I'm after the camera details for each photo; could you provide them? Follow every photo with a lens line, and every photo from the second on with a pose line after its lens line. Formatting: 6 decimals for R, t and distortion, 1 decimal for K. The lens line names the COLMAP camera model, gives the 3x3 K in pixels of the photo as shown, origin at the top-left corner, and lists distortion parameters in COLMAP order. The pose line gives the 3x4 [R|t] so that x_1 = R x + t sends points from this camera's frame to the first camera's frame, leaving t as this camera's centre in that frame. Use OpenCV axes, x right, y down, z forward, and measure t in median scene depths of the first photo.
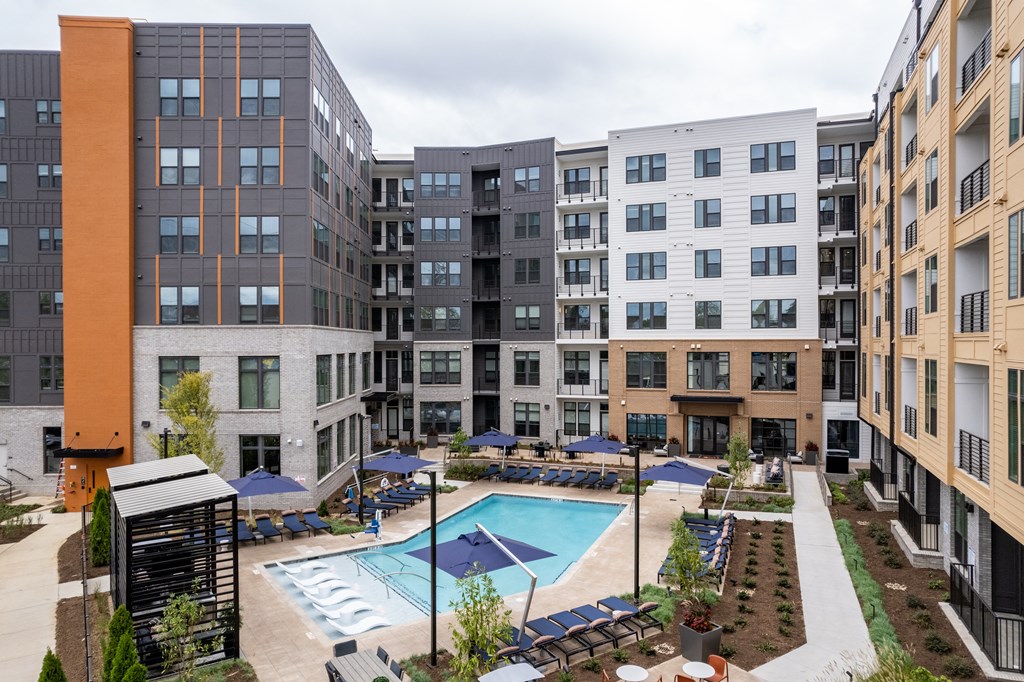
lens RADIAL K [[654.6, 0, 511.4], [0, 654.6, 341.8], [0, 0, 1]] dist [-0.036626, 0.021066]
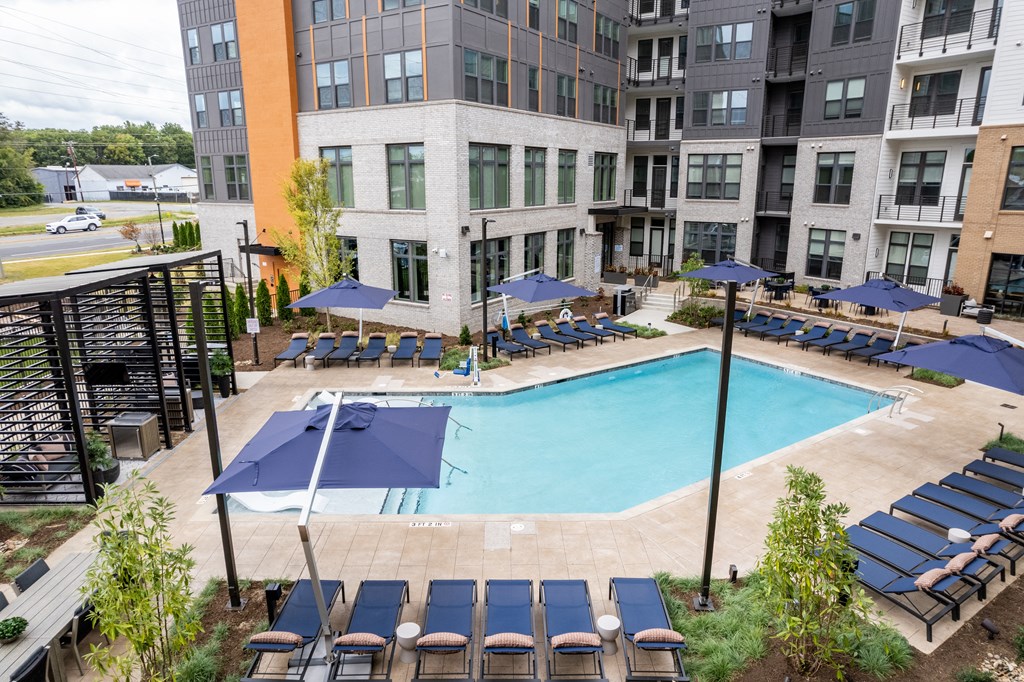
lens RADIAL K [[654.6, 0, 507.3], [0, 654.6, 343.2], [0, 0, 1]] dist [-0.036626, 0.021066]
pose [[0.832765, 0.141946, -0.535121, 0.126103], [-0.002167, 0.967401, 0.253241, 0.036974], [0.553623, -0.209731, 0.805925, 0.236460]]
